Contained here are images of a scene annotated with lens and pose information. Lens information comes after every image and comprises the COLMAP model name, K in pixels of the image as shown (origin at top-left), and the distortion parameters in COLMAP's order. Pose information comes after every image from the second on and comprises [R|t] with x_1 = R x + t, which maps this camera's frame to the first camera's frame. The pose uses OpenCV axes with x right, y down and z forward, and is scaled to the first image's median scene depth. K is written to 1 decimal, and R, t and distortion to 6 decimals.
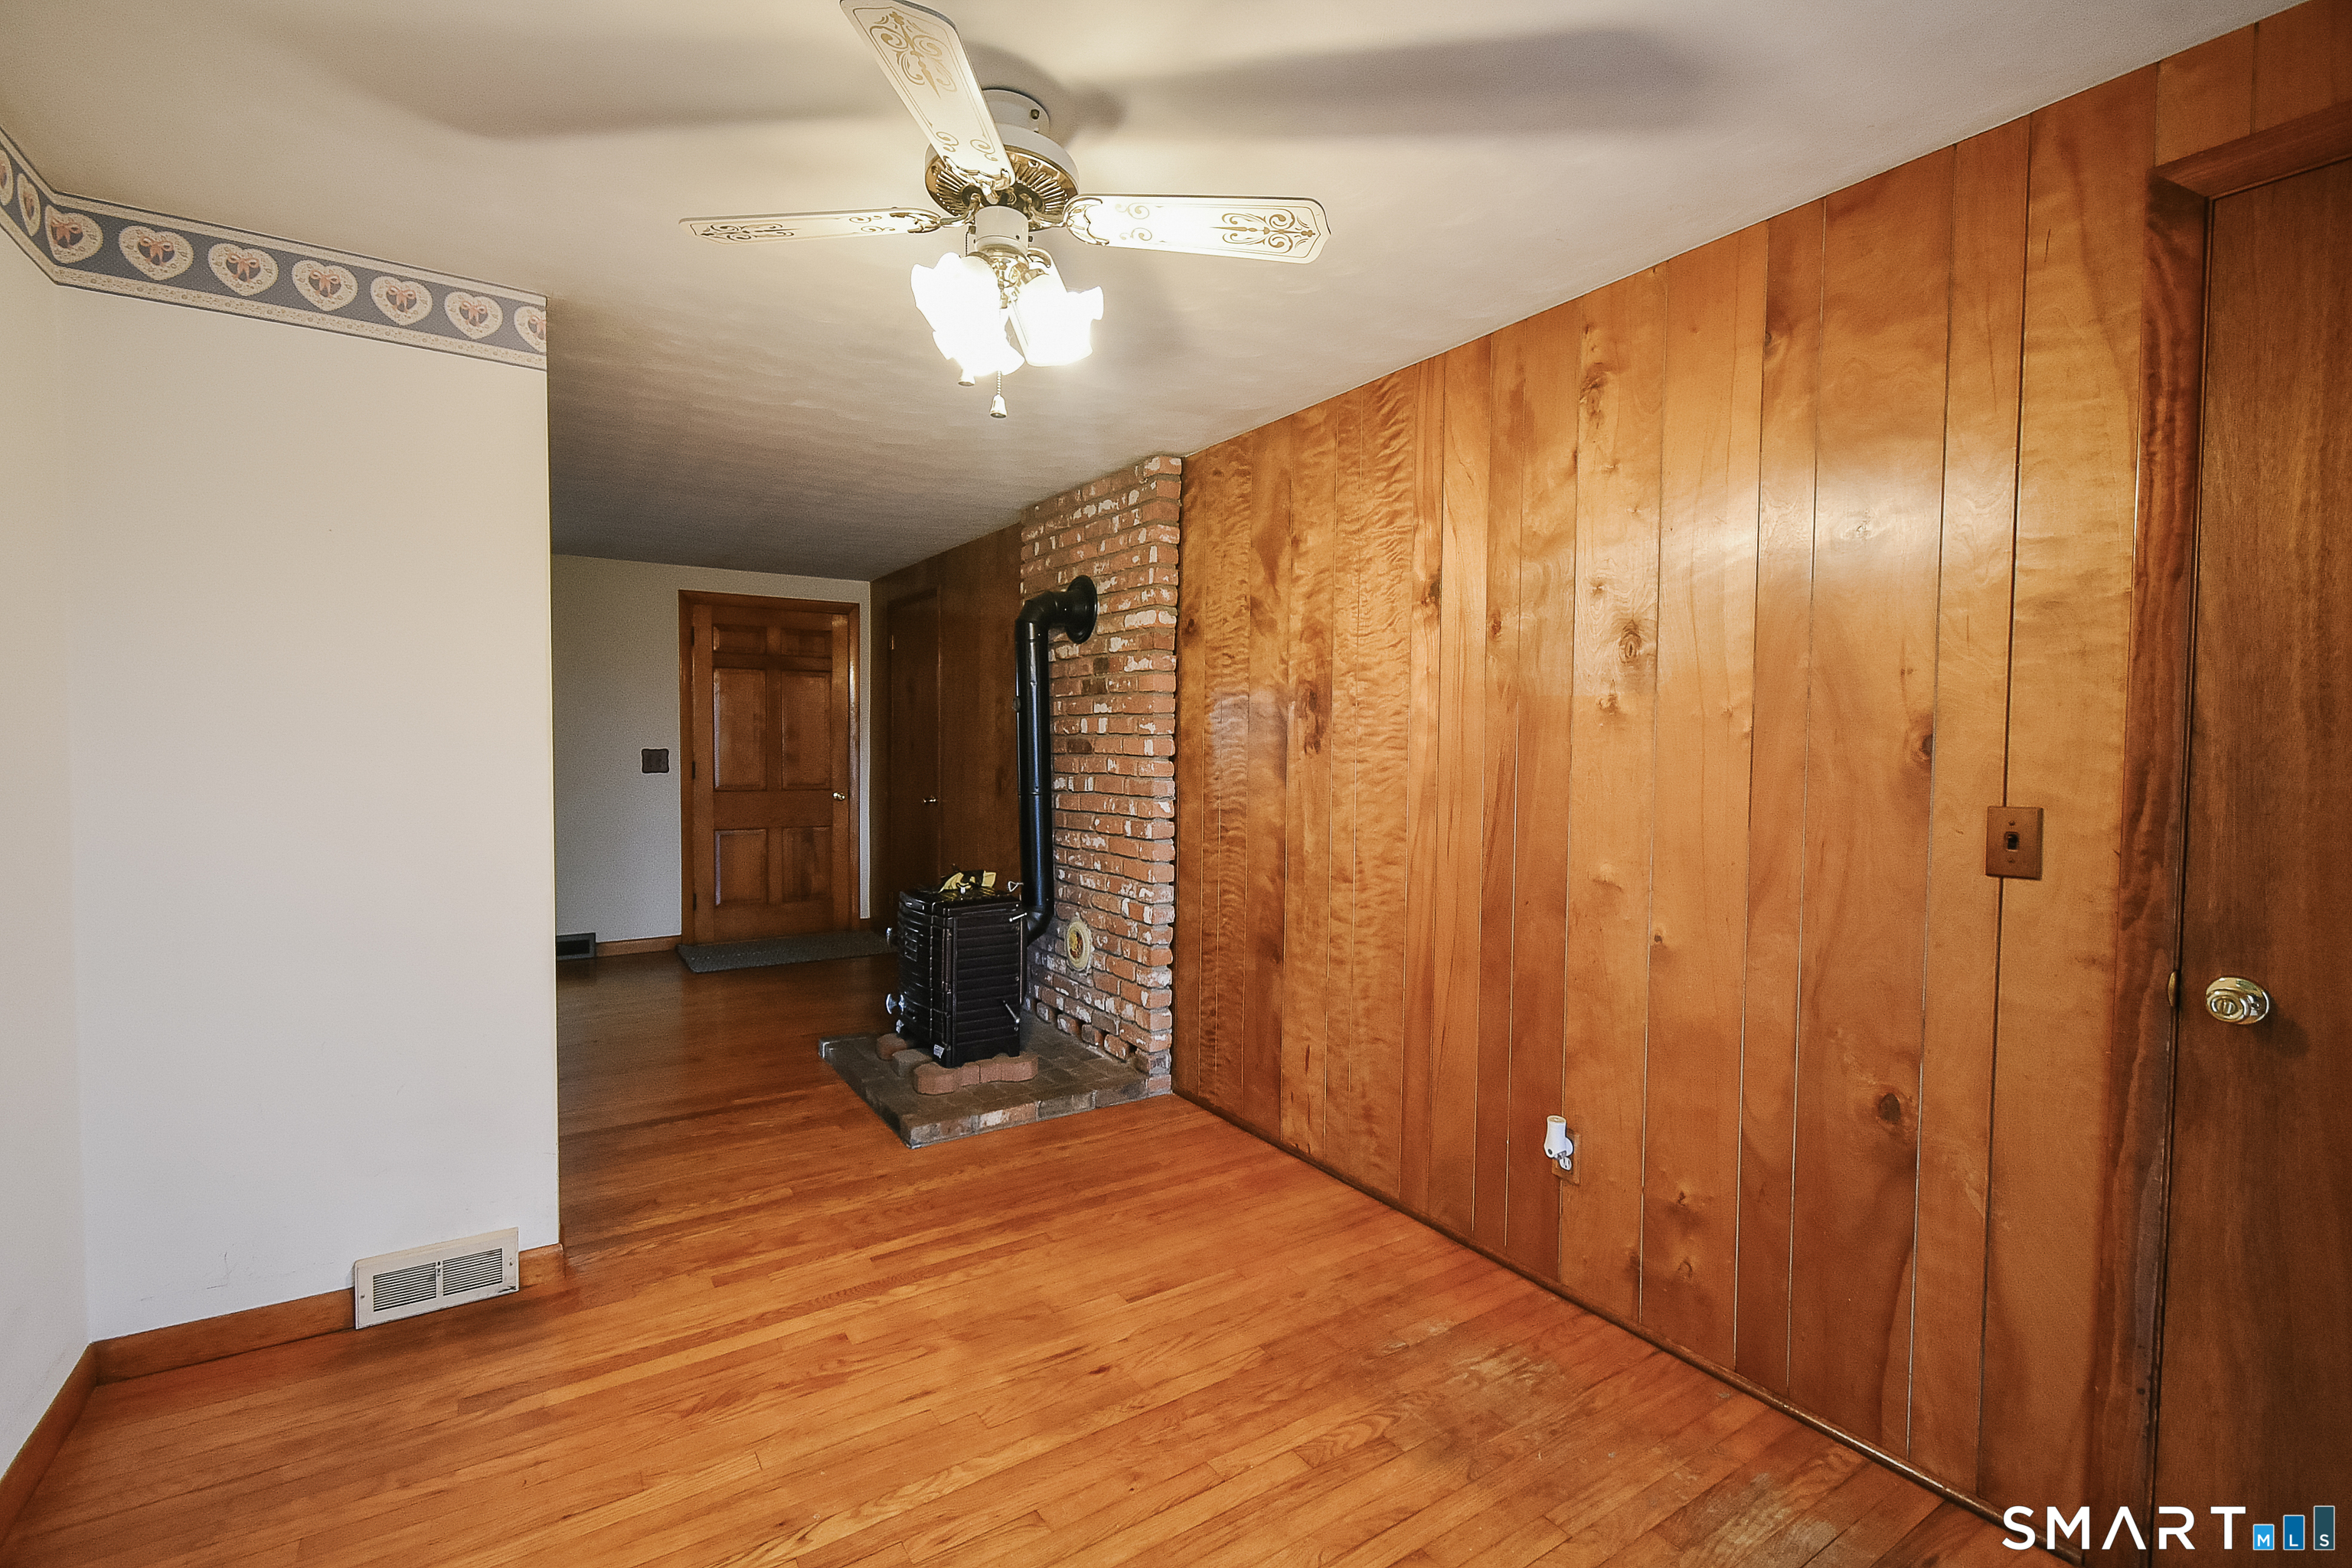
lens RADIAL K [[1031.5, 0, 1191.9], [0, 1031.5, 781.4], [0, 0, 1]] dist [0.004744, -0.004172]
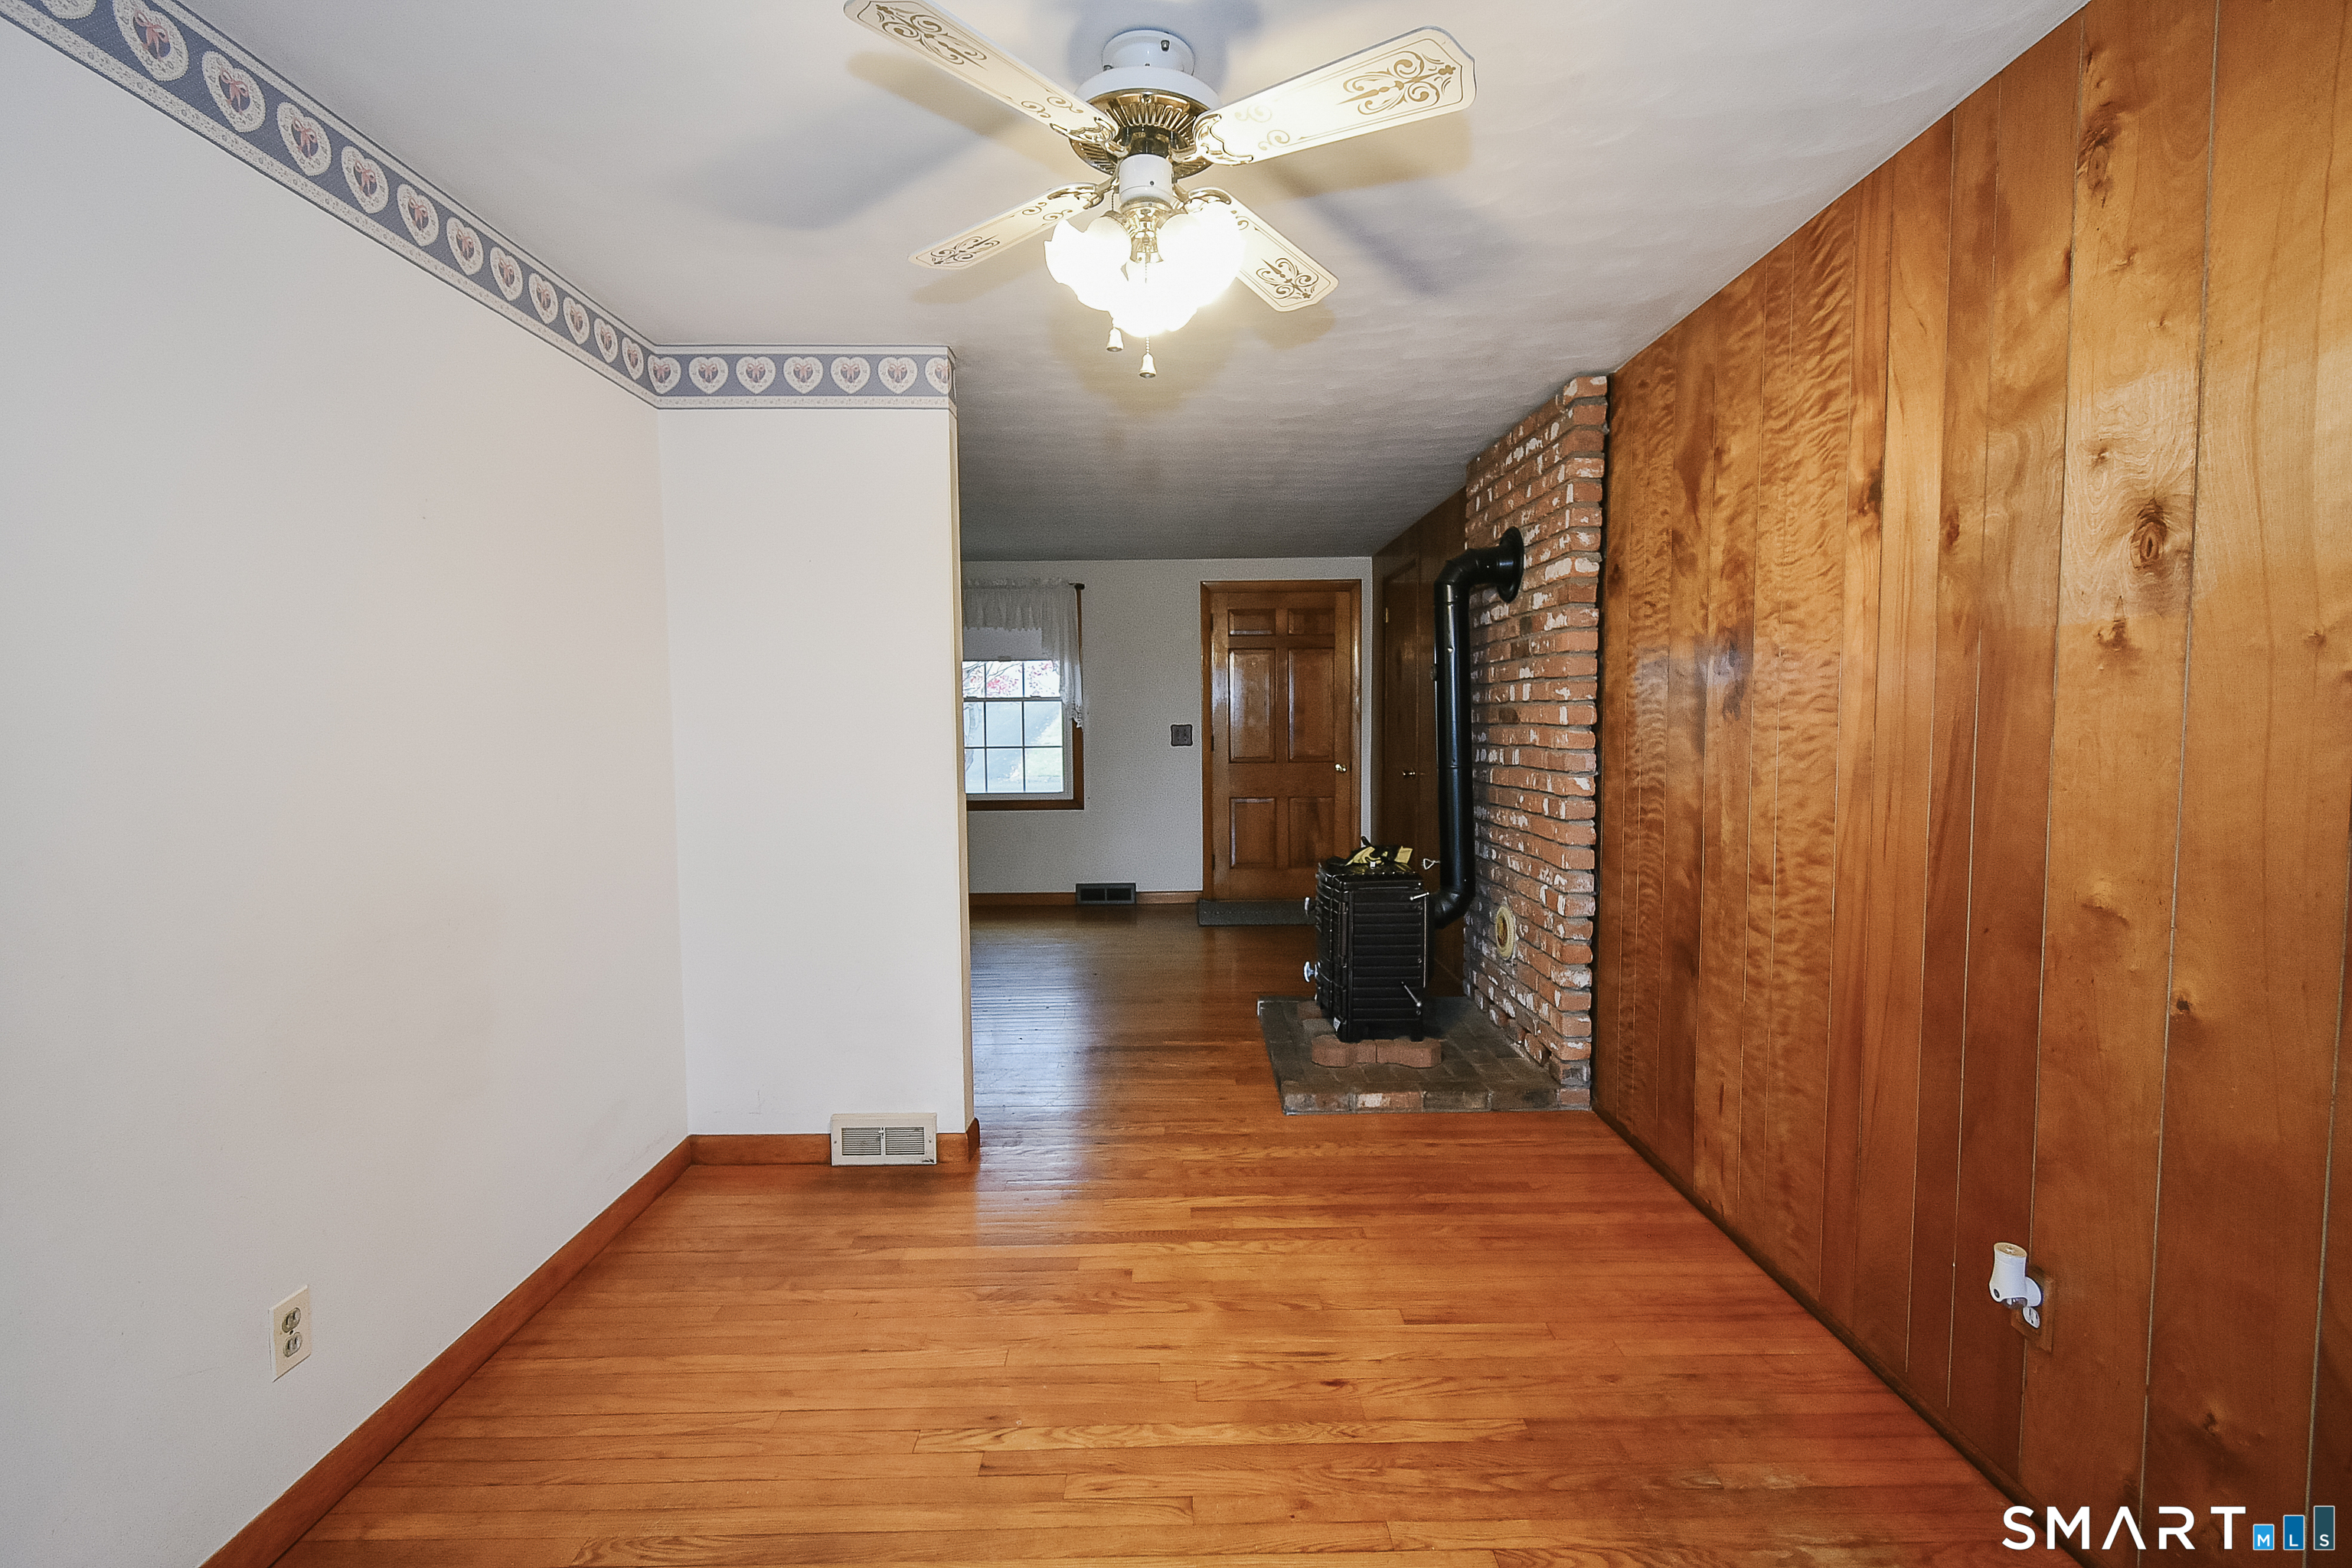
lens RADIAL K [[1031.5, 0, 1187.8], [0, 1031.5, 782.6], [0, 0, 1]] dist [0.004744, -0.004172]
pose [[0.838529, 0.017689, -0.544569, 0.249330], [-0.003140, 0.999613, 0.027636, 0.001401], [0.544847, -0.021464, 0.838260, 0.129954]]
